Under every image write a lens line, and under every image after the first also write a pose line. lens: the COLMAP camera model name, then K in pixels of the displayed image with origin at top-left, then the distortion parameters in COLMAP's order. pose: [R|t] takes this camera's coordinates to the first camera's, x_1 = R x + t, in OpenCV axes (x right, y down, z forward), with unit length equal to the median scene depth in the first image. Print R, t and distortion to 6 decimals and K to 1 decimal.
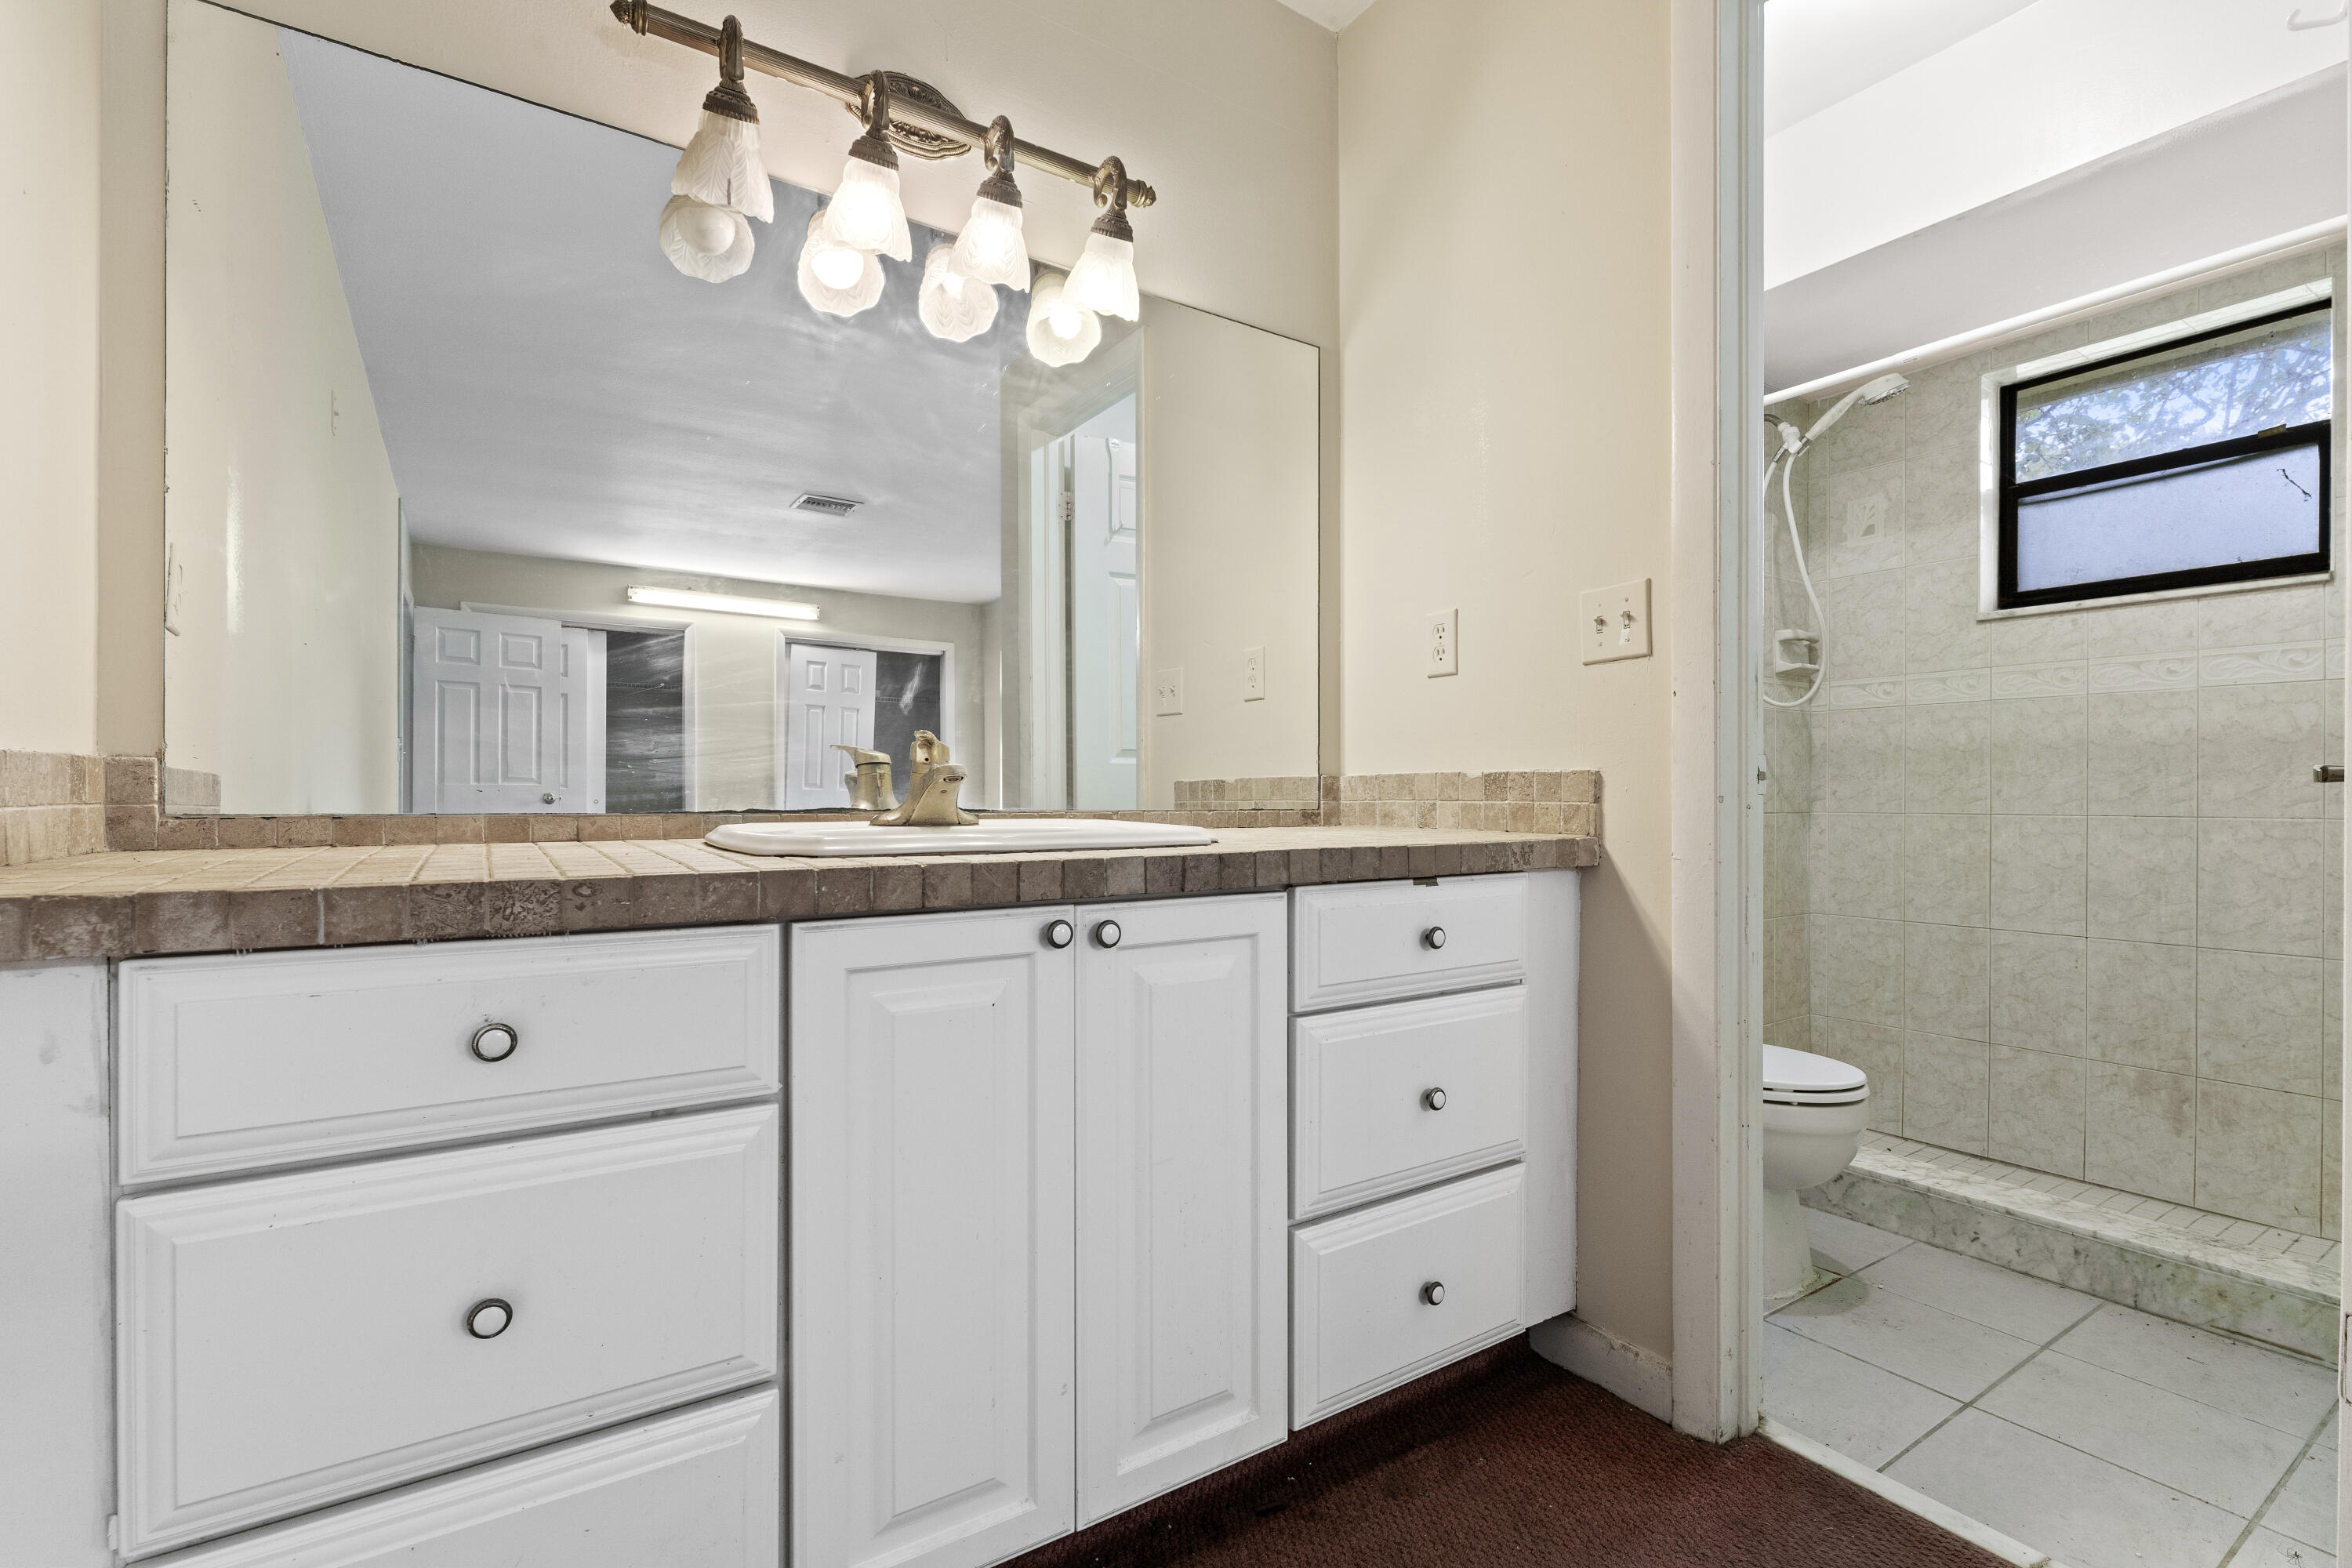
lens RADIAL K [[1054.1, 0, 1173.9], [0, 1054.1, 788.9], [0, 0, 1]] dist [-0.002317, -0.000835]
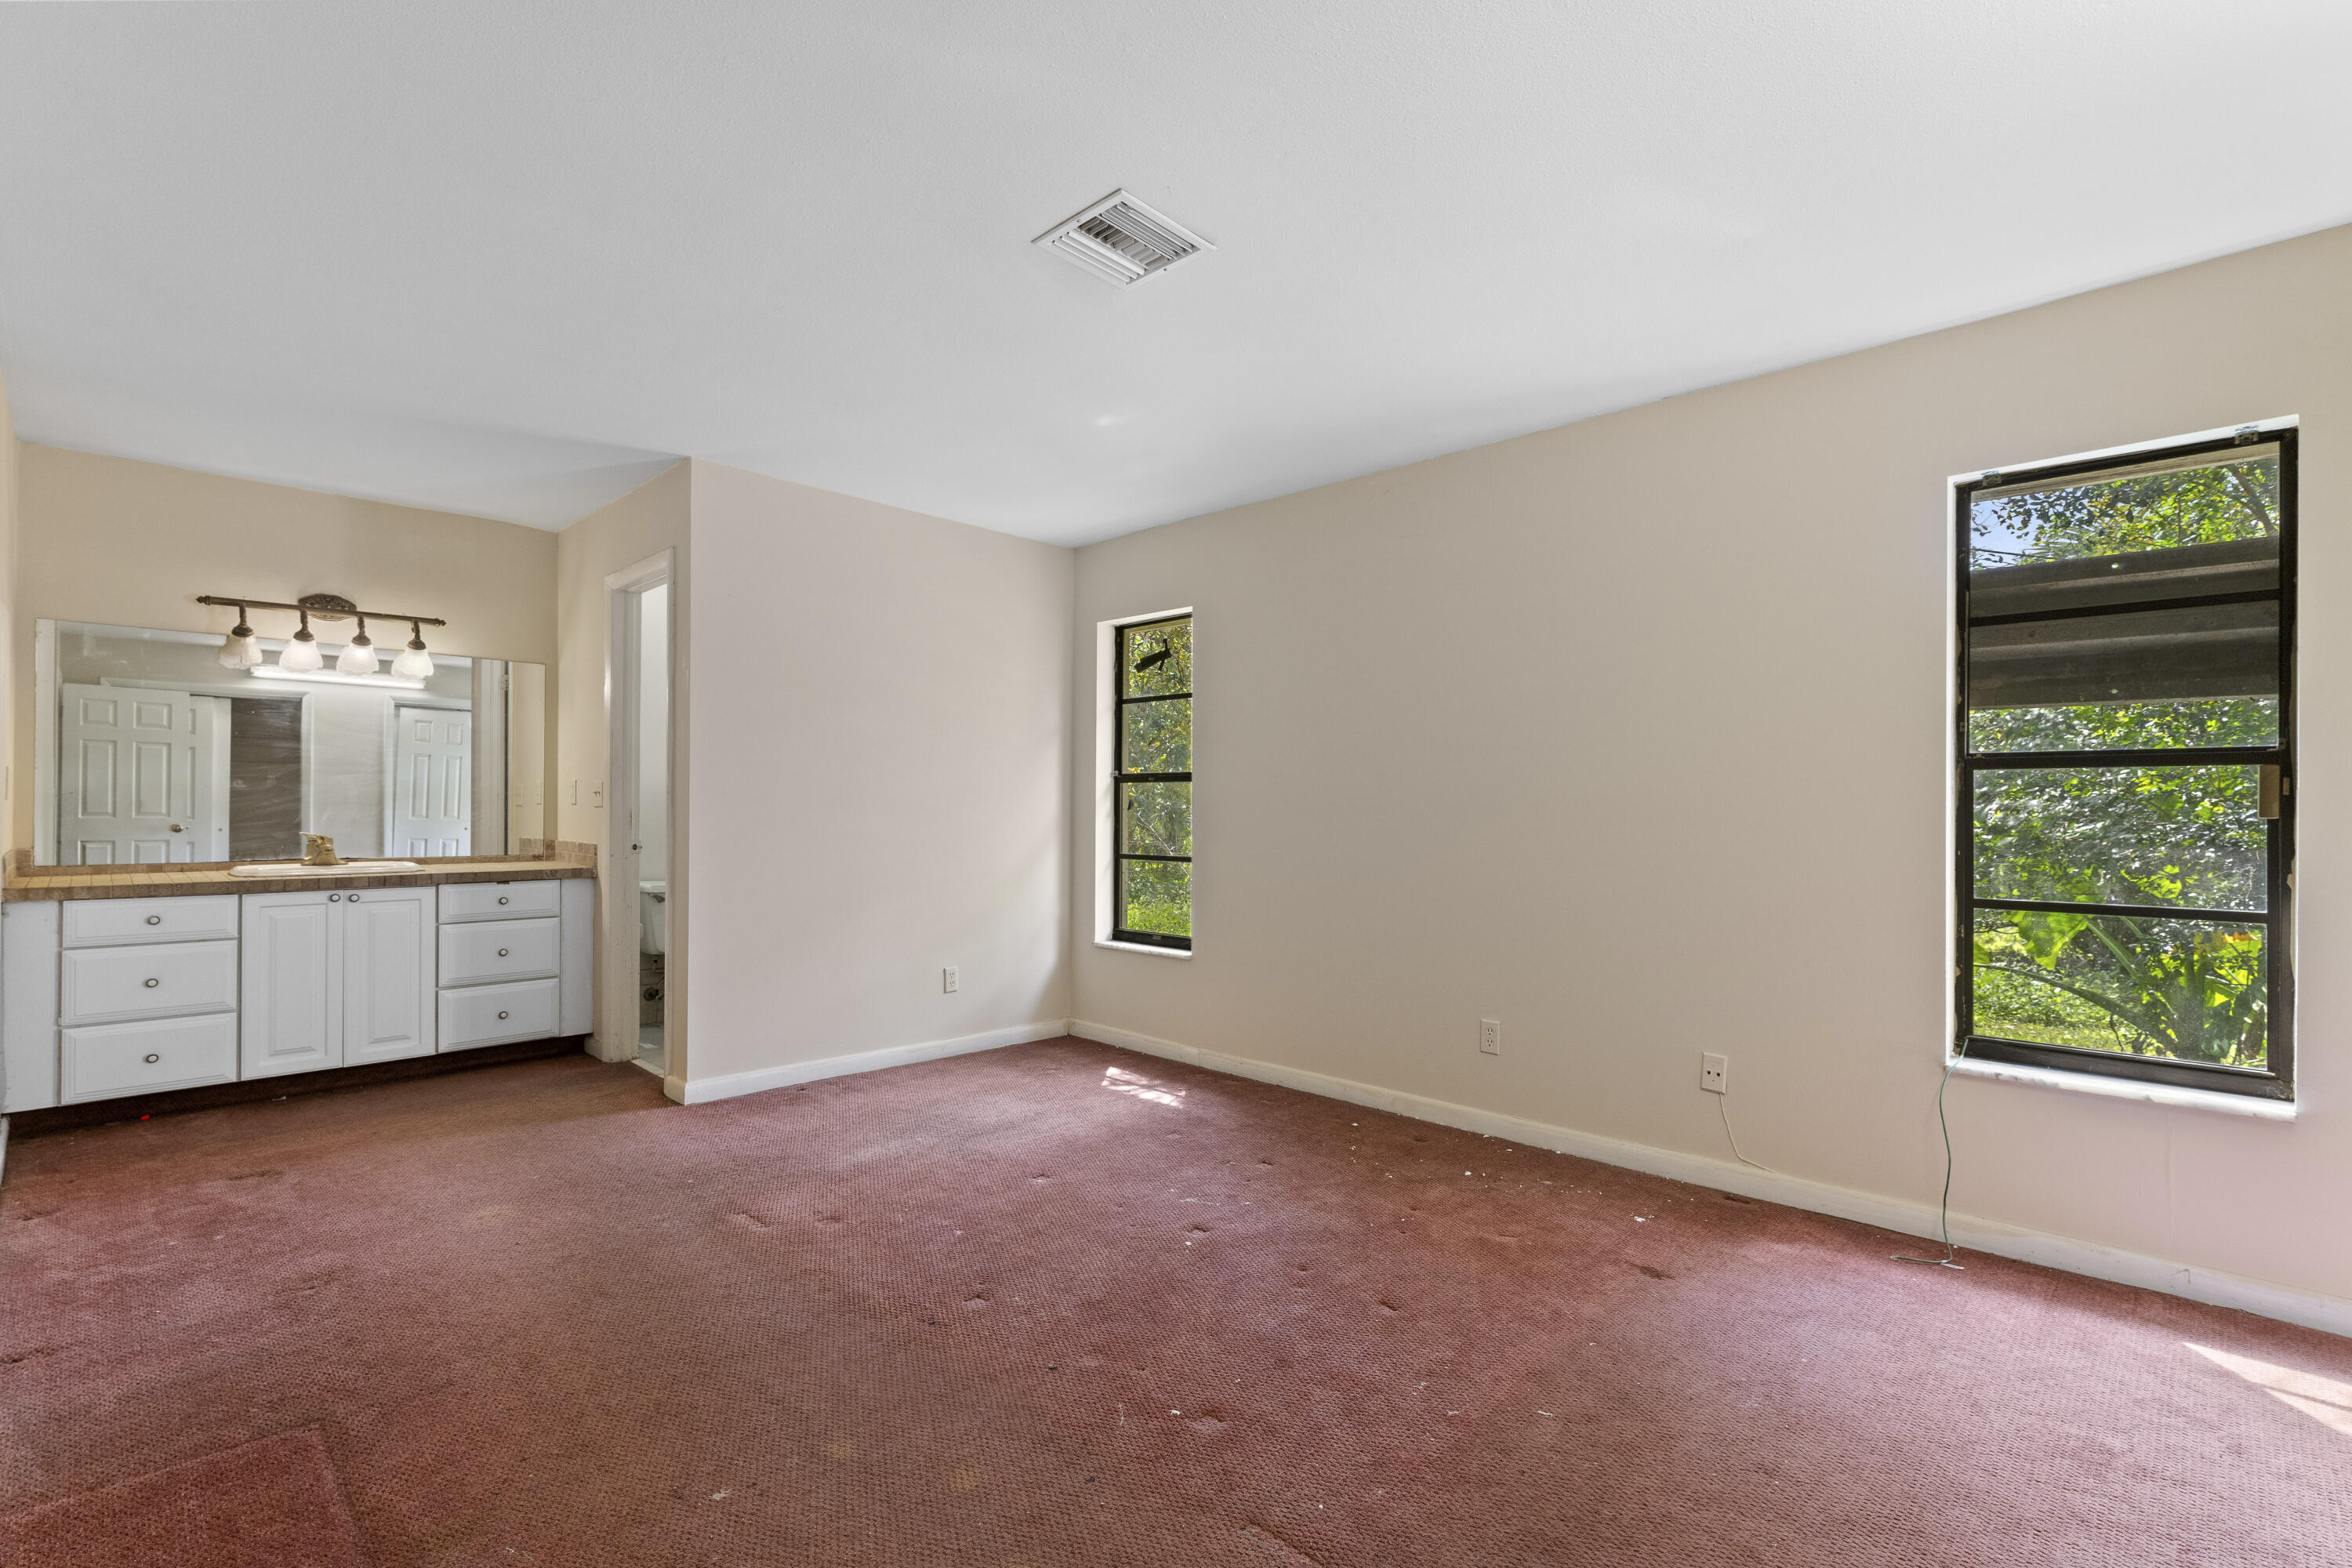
lens RADIAL K [[1054.1, 0, 1176.6], [0, 1054.1, 798.2], [0, 0, 1]] dist [-0.002317, -0.000835]
pose [[0.975764, 0.008421, 0.218665, 1.369597], [-0.008748, 0.999962, 0.000526, -0.165809], [-0.218653, -0.002426, 0.975800, -2.256200]]
